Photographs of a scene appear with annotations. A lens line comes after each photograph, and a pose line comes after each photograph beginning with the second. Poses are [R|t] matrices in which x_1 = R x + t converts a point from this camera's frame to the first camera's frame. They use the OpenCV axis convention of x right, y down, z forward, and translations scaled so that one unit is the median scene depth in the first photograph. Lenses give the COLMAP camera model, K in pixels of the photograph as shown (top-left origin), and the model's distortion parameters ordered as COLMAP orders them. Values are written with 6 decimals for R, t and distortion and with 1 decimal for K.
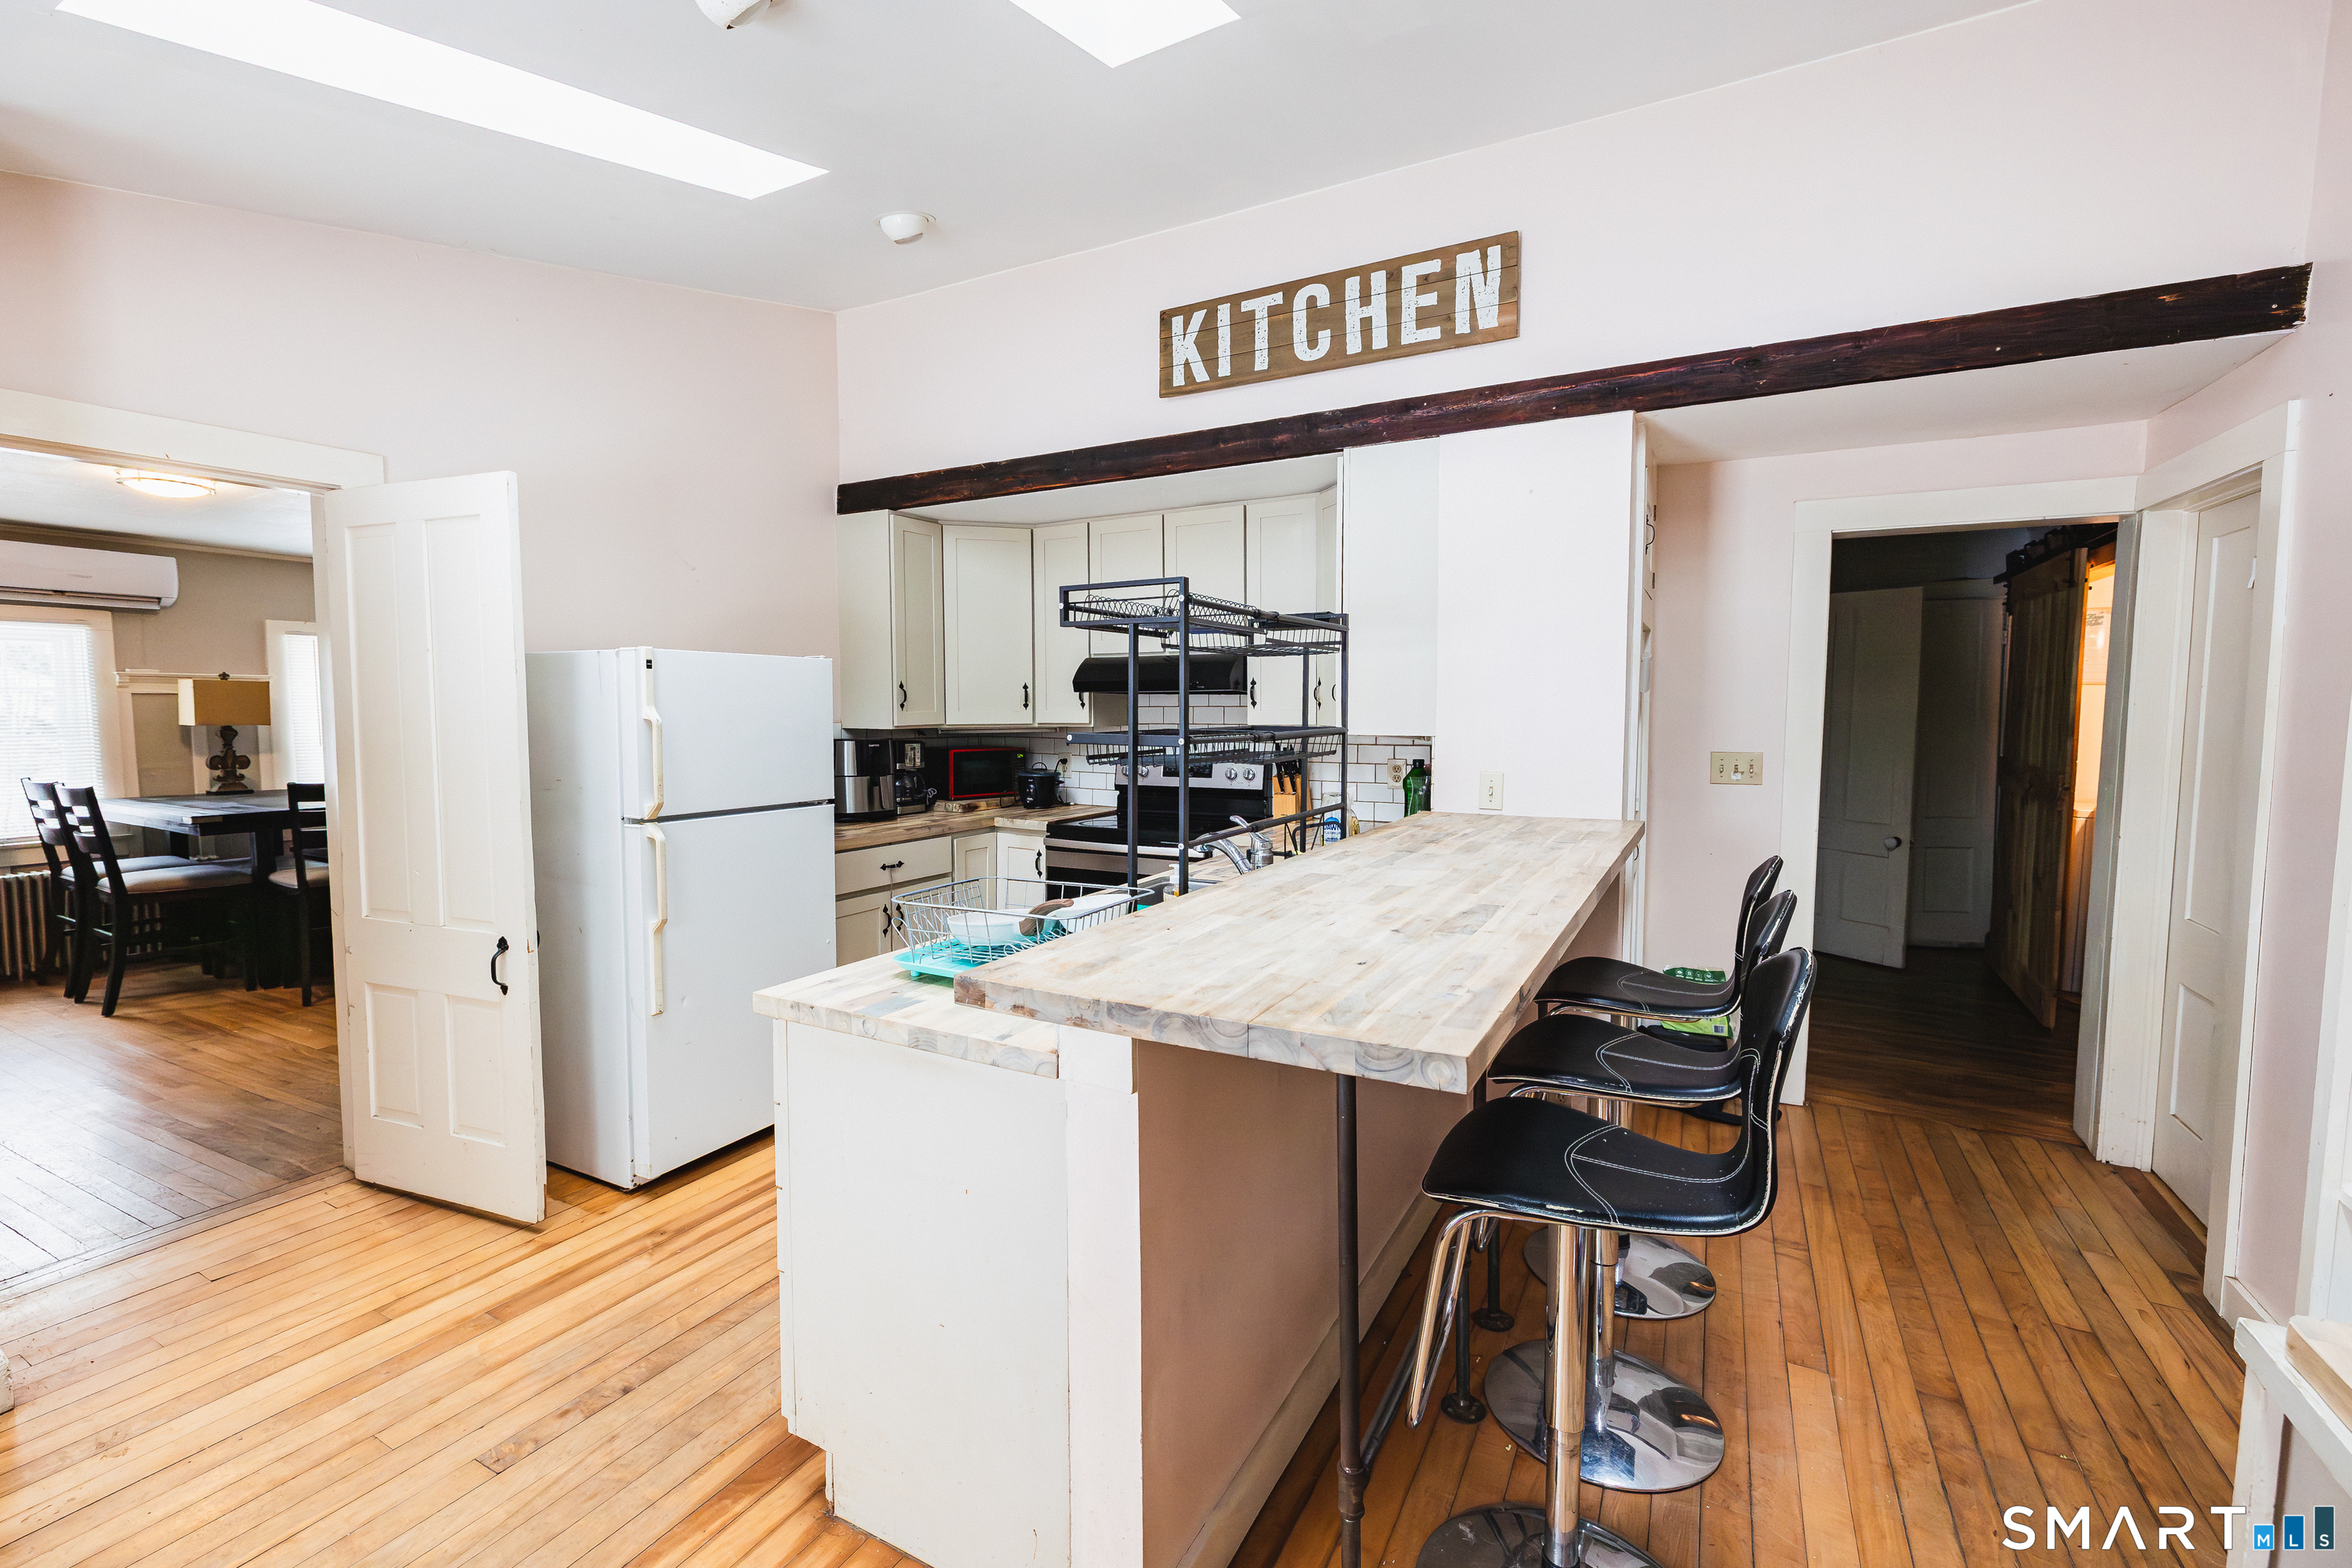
lens RADIAL K [[997.0, 0, 1173.6], [0, 997.0, 780.3], [0, 0, 1]] dist [0.007806, 0.000354]
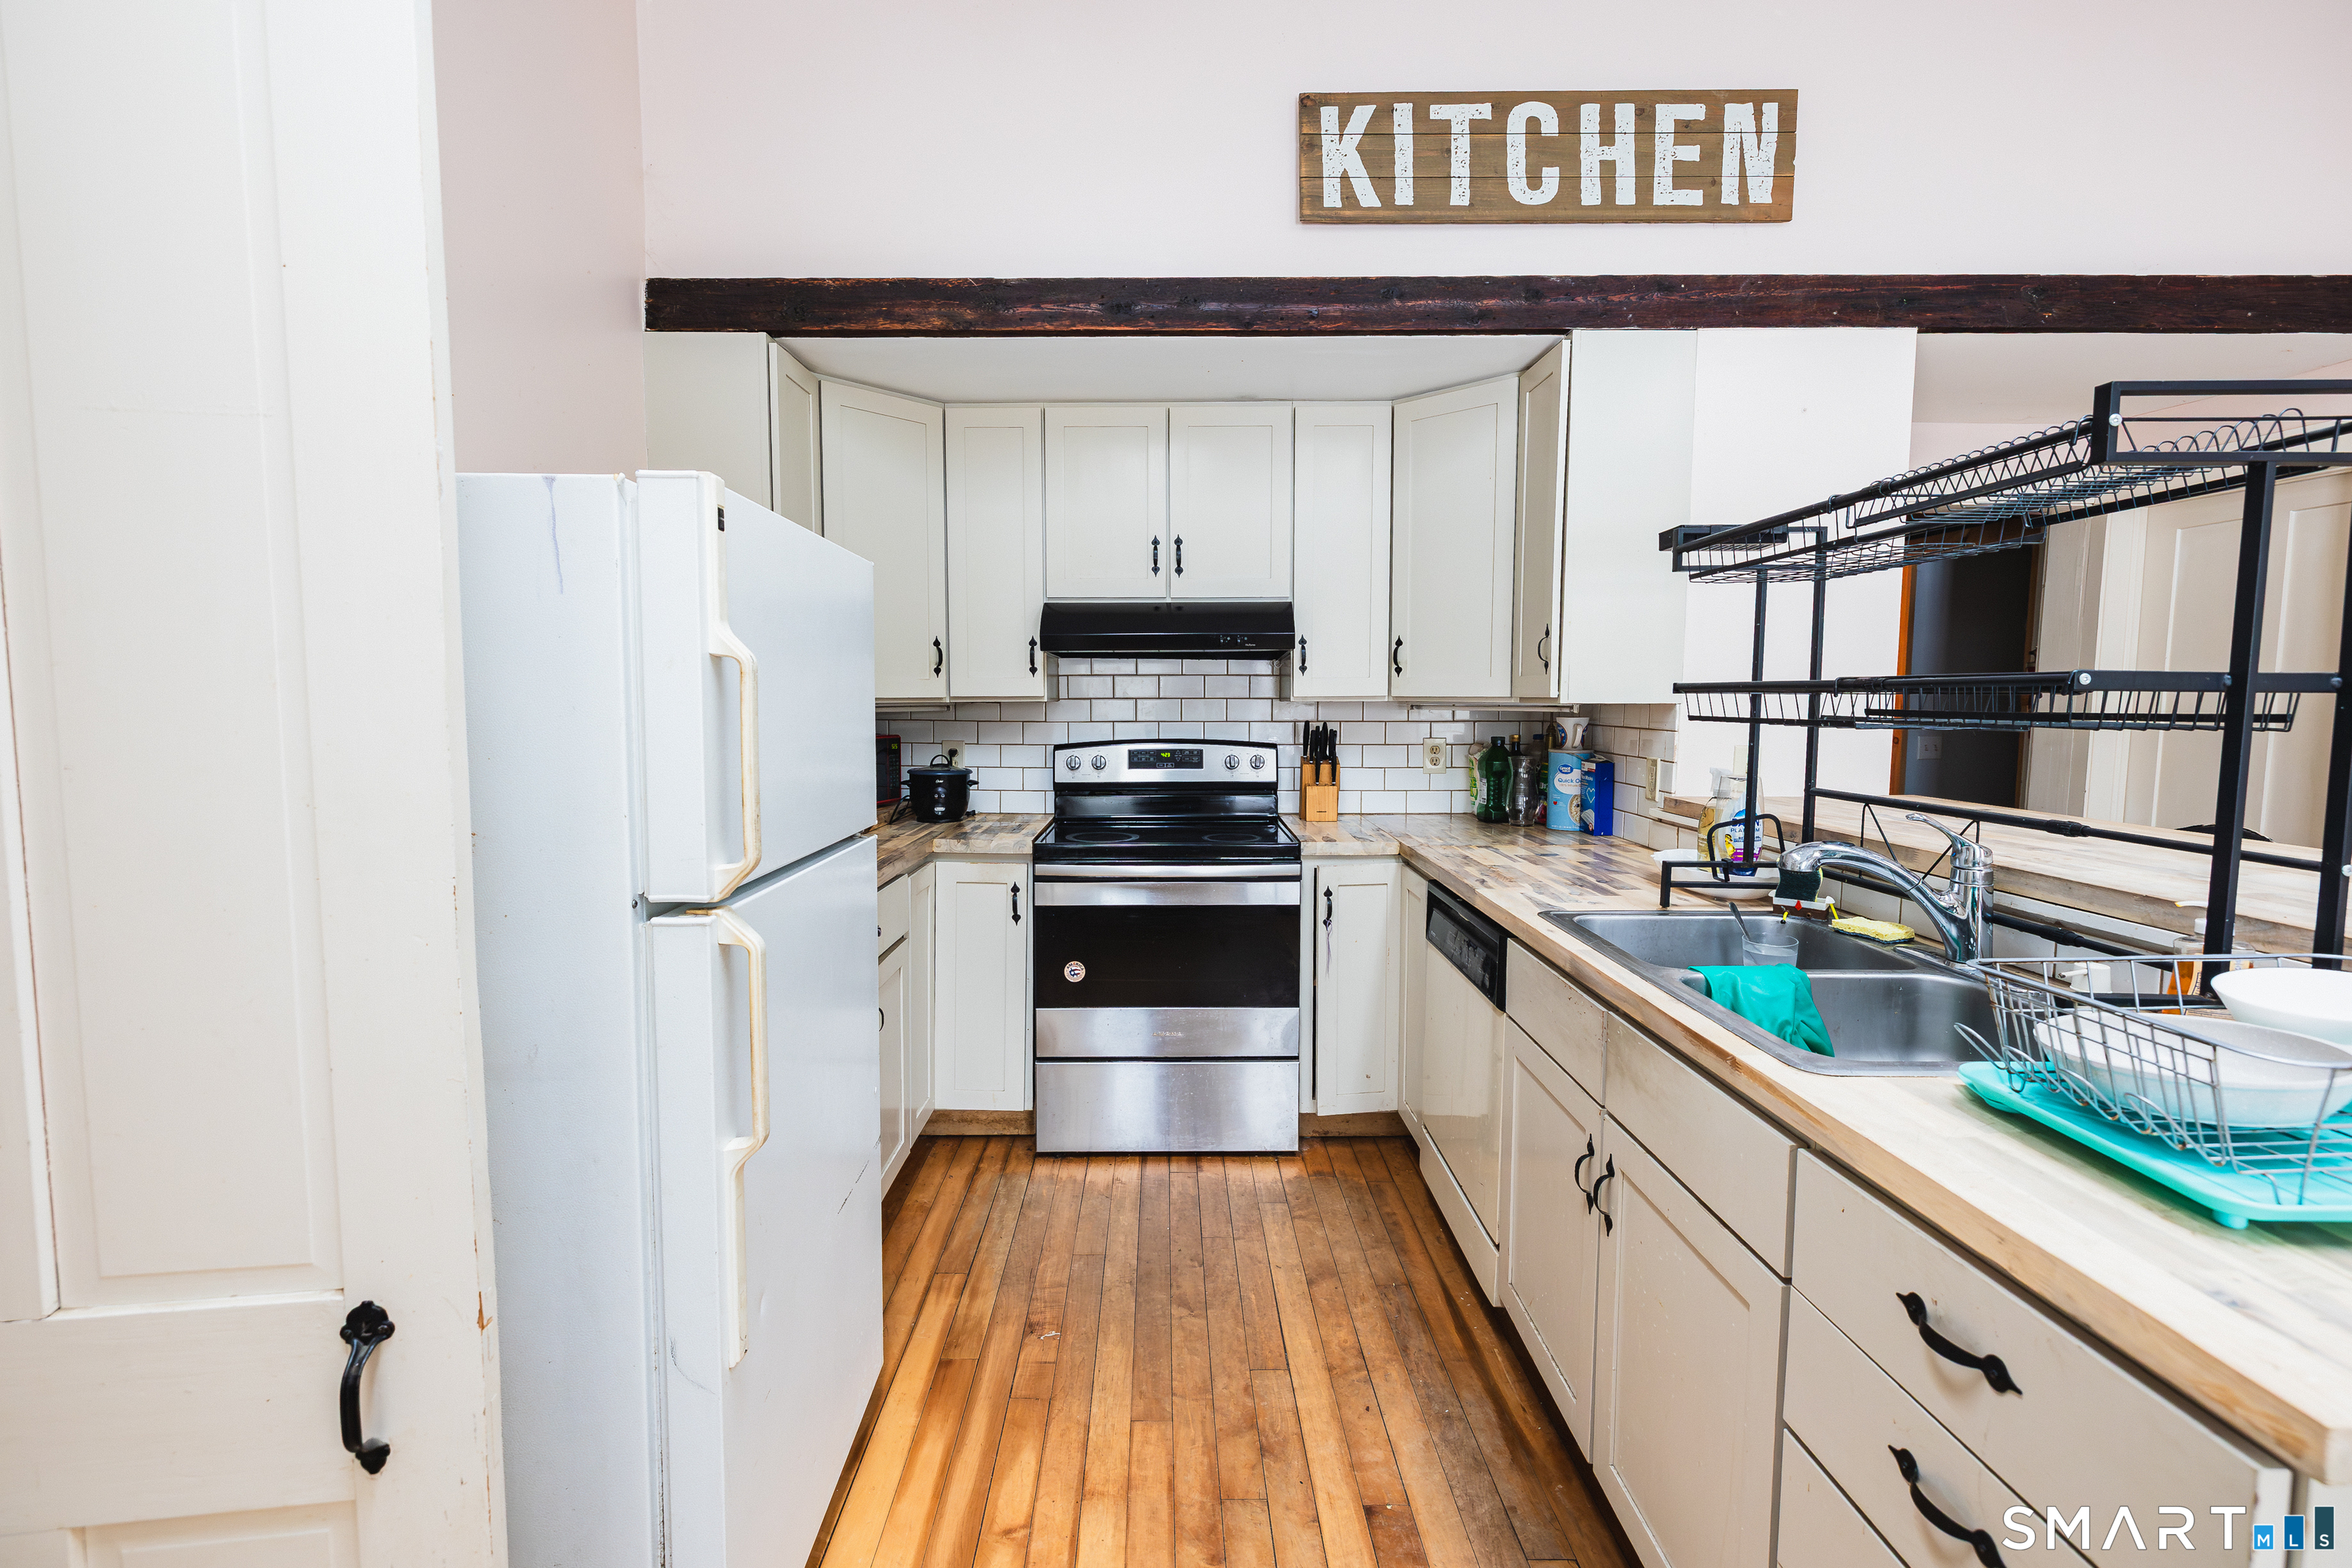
lens RADIAL K [[997.0, 0, 1174.4], [0, 997.0, 779.0], [0, 0, 1]] dist [0.007806, 0.000354]
pose [[0.877805, -0.037409, 0.477554, -0.475936], [0.033315, 0.999300, 0.017043, -0.010794], [-0.477857, 0.000950, 0.878437, 0.470070]]
